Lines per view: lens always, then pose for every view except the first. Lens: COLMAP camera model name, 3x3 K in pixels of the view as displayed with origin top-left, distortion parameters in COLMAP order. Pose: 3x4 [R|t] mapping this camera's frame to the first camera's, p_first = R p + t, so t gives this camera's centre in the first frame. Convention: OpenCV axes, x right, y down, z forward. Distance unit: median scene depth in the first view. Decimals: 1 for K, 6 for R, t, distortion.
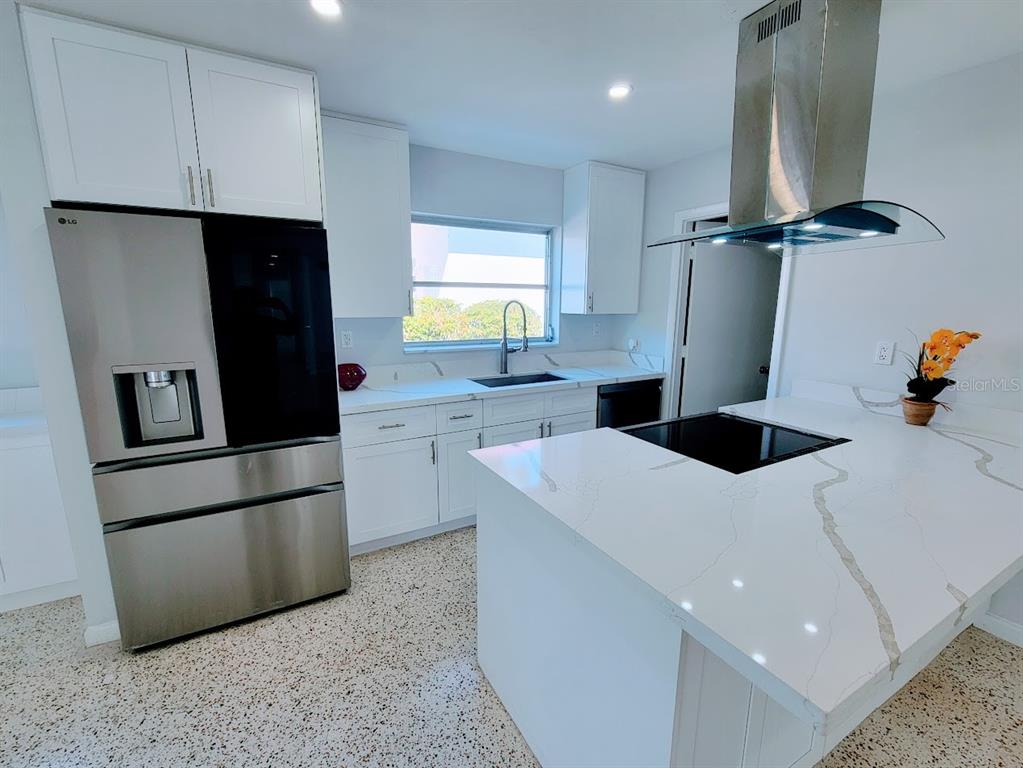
lens RADIAL K [[458.3, 0, 516.5], [0, 458.3, 388.3], [0, 0, 1]] dist [0.000604, 0.000223]
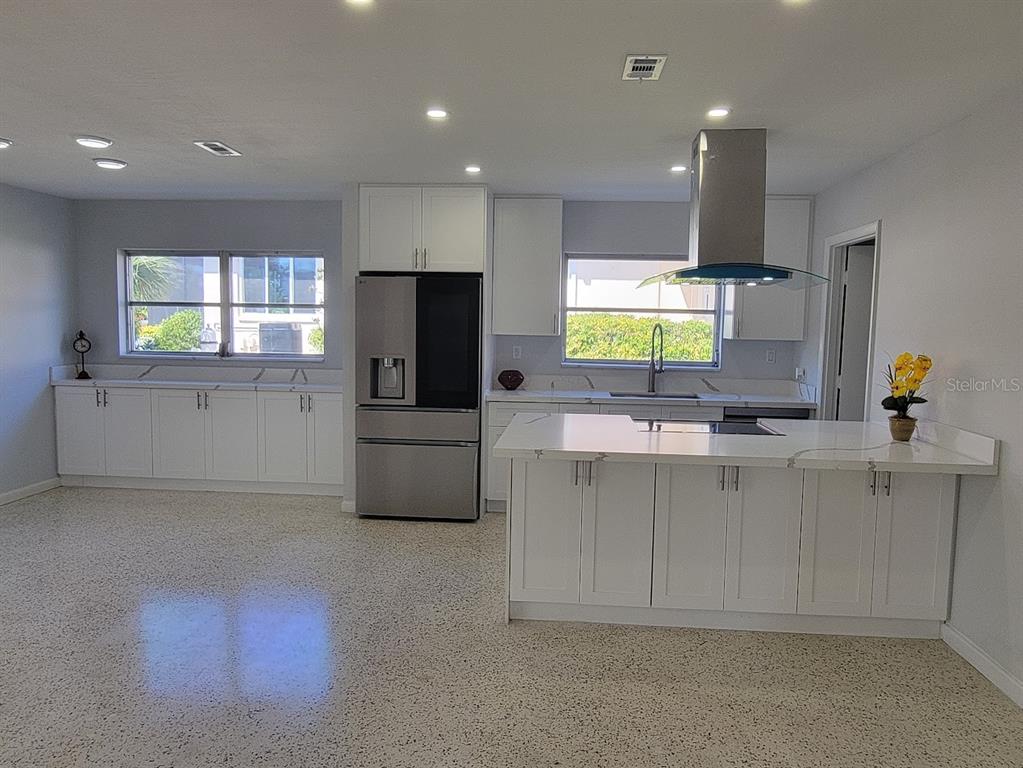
lens RADIAL K [[720.7, 0, 511.5], [0, 720.7, 384.0], [0, 0, 1]] dist [0.016611, -0.000277]
pose [[0.830205, 0.059301, -0.554296, 0.819104], [-0.120058, 0.990012, -0.073903, 0.145414], [0.544377, 0.127902, 0.829032, -0.739270]]
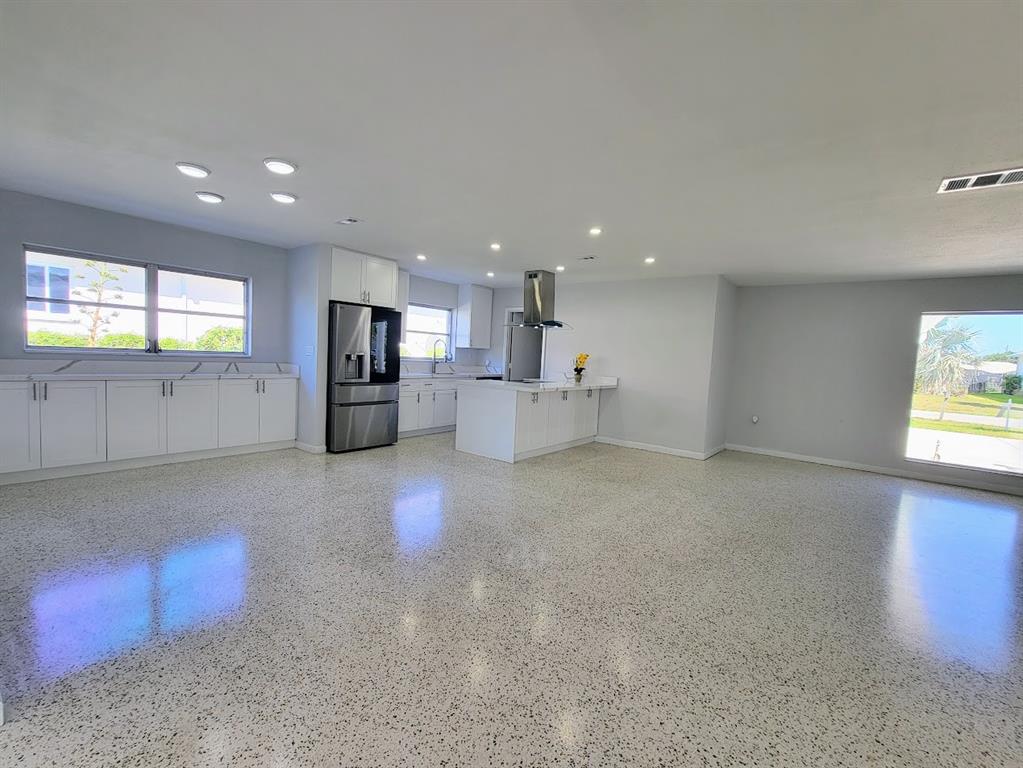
lens RADIAL K [[454.9, 0, 523.5], [0, 454.9, 386.4], [0, 0, 1]] dist [0.003029, 0.009212]
pose [[0.918634, 0.014361, 0.394847, -0.630984], [0.029282, 0.994116, -0.104285, 0.350277], [-0.394022, 0.107362, 0.912809, -1.470629]]
